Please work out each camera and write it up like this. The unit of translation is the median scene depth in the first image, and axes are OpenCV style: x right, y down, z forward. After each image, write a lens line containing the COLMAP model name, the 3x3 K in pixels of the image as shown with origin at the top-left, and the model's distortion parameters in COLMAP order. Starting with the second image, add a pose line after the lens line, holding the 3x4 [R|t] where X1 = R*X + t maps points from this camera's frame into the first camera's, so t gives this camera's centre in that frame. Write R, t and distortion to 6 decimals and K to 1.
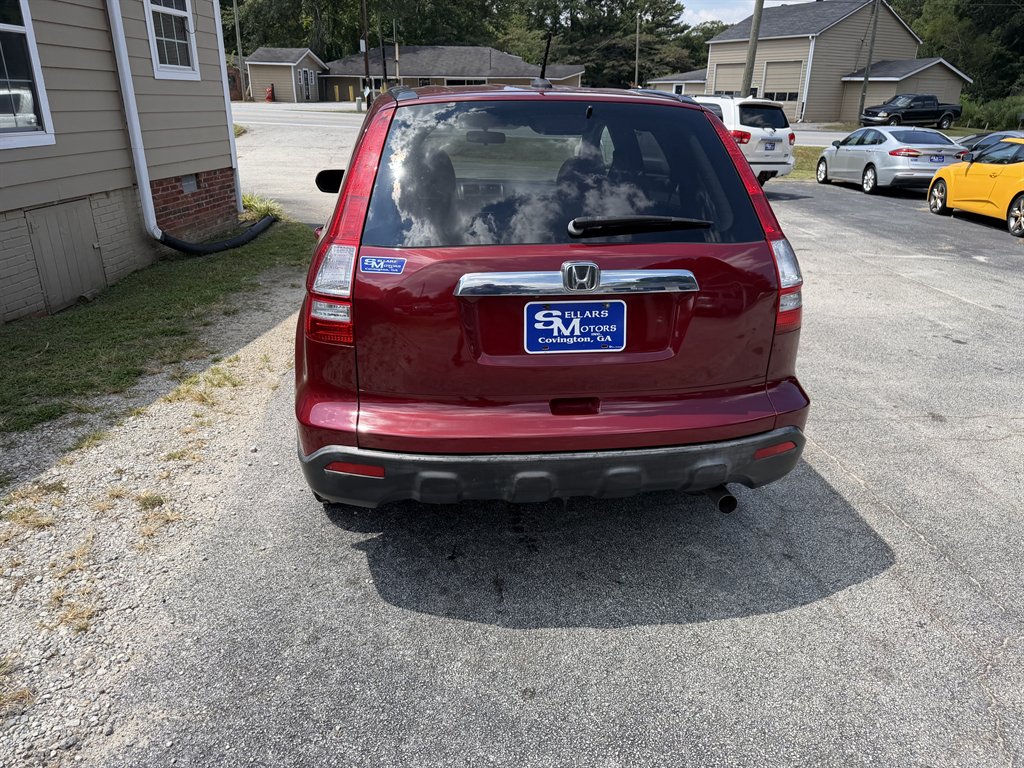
lens RADIAL K [[731.3, 0, 514.2], [0, 731.3, 378.4], [0, 0, 1]] dist [0.033699, -0.030721]
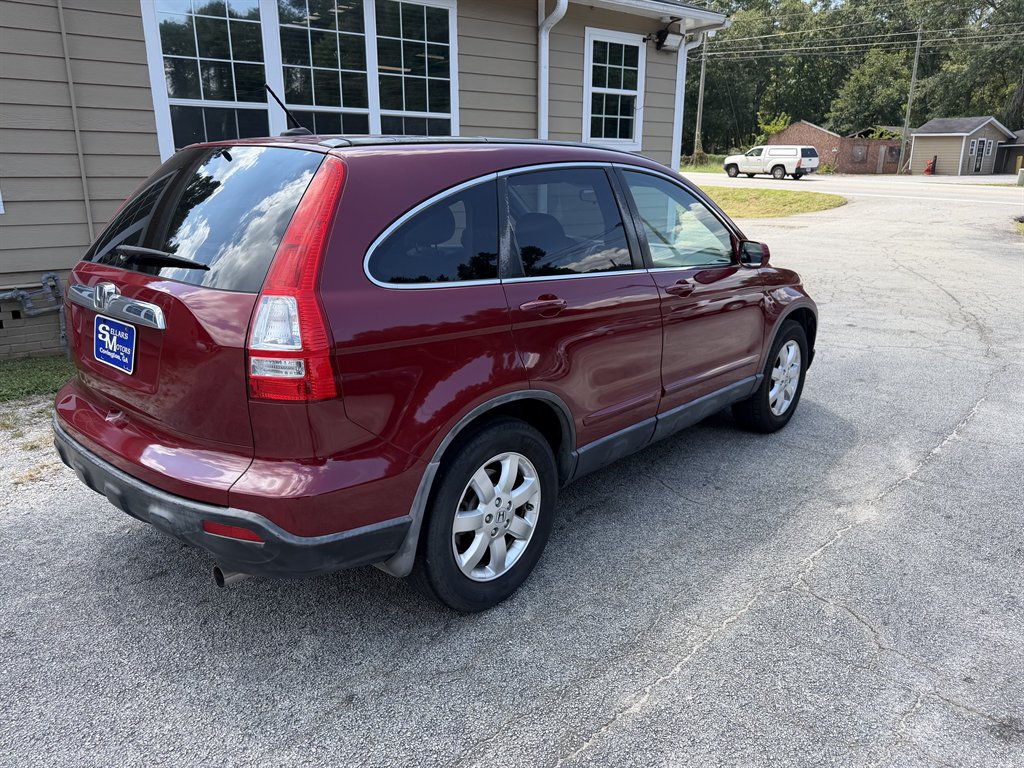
lens RADIAL K [[728.0, 0, 506.6], [0, 728.0, 381.6], [0, 0, 1]] dist [0.049660, -0.057628]
pose [[0.659646, 0.202915, -0.723666, 0.317473], [-0.264504, 0.963943, 0.029184, -0.050406], [0.703494, 0.172162, 0.689533, 0.164845]]
